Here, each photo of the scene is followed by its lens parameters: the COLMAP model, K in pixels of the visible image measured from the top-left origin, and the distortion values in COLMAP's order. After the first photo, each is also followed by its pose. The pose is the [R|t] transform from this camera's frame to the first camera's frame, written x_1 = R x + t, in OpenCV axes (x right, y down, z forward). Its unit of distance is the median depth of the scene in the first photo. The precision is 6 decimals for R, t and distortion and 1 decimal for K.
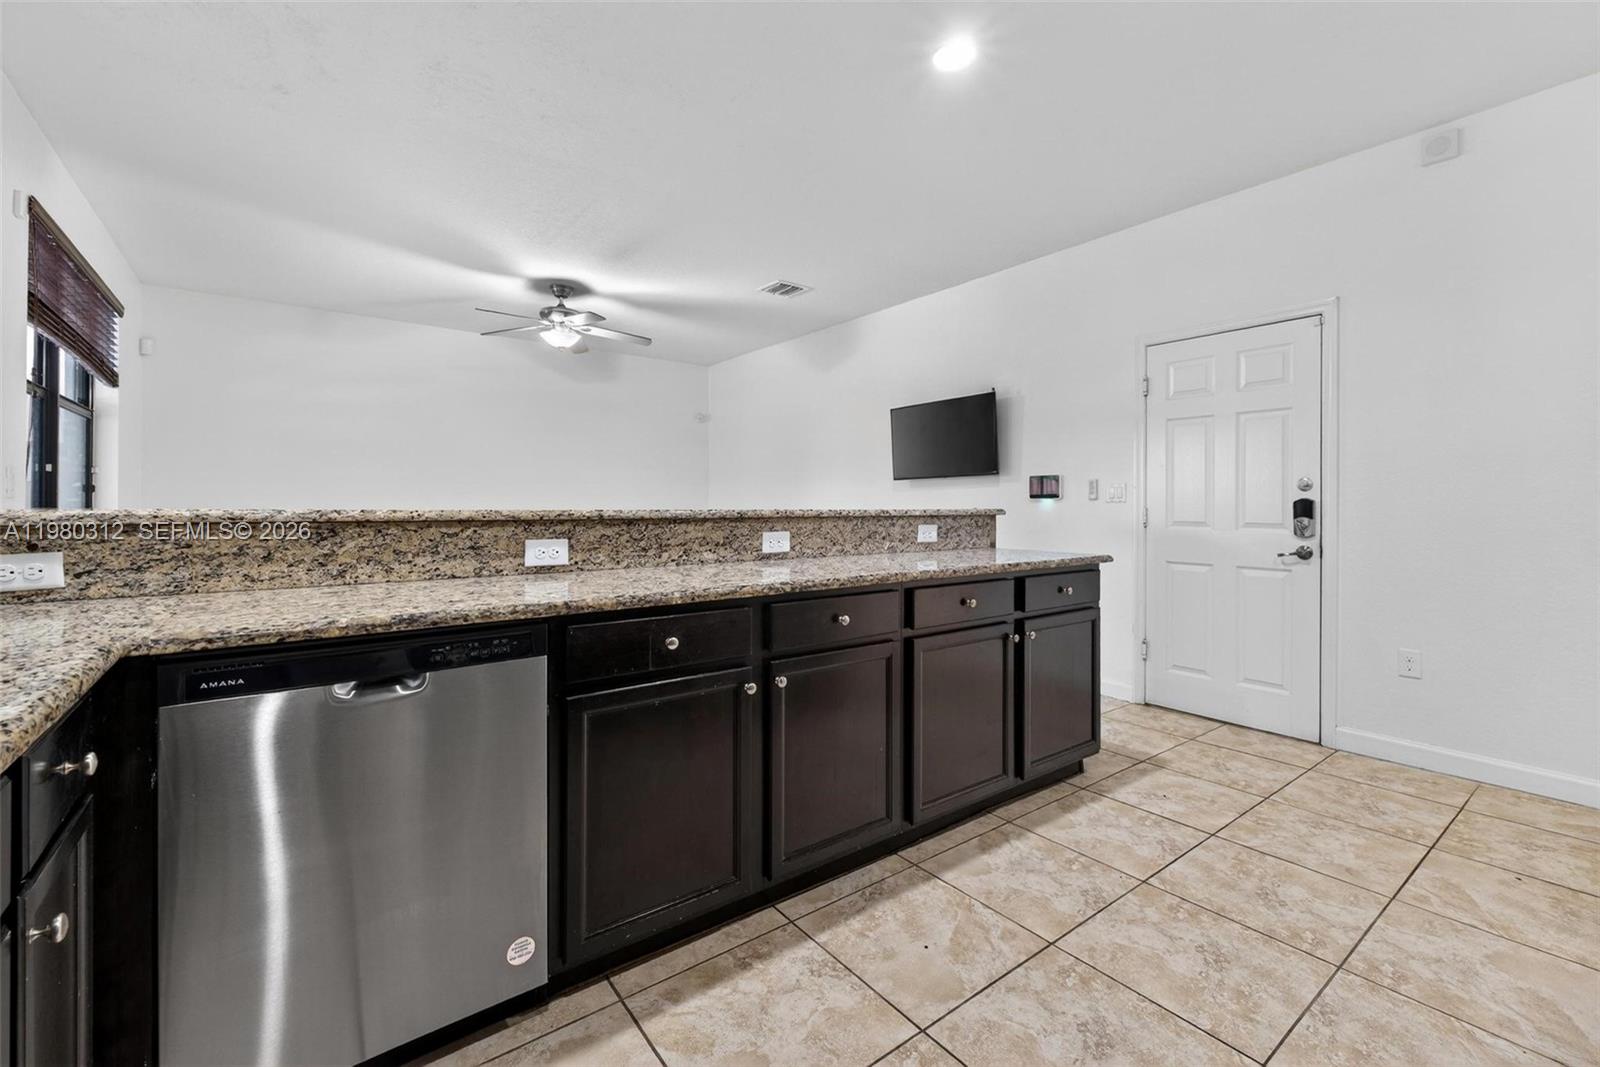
lens RADIAL K [[674.4, 0, 821.8], [0, 674.4, 505.6], [0, 0, 1]] dist [-0.000010, -0.000244]
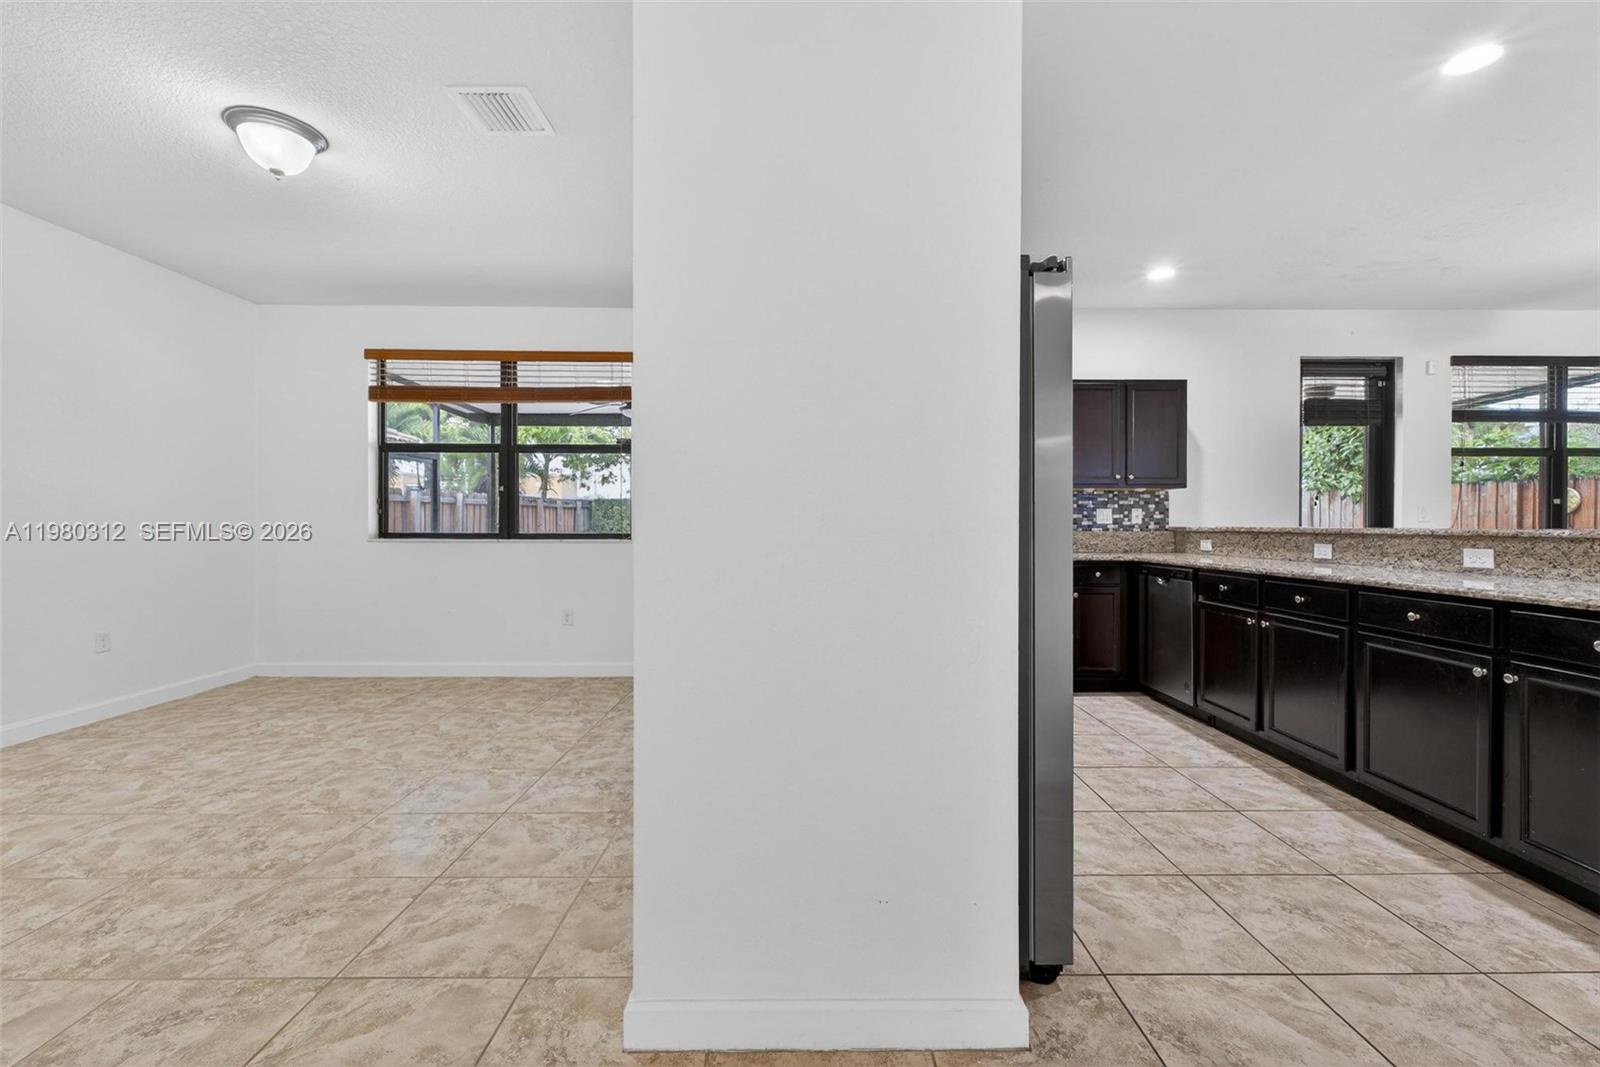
lens RADIAL K [[674.4, 0, 797.2], [0, 674.4, 528.8], [0, 0, 1]] dist [-0.000010, -0.000244]
pose [[-0.613173, 0.003111, -0.789942, 1.863289], [-0.001818, 0.999984, 0.005350, 0.001889], [0.789946, 0.004716, -0.613158, 0.988790]]
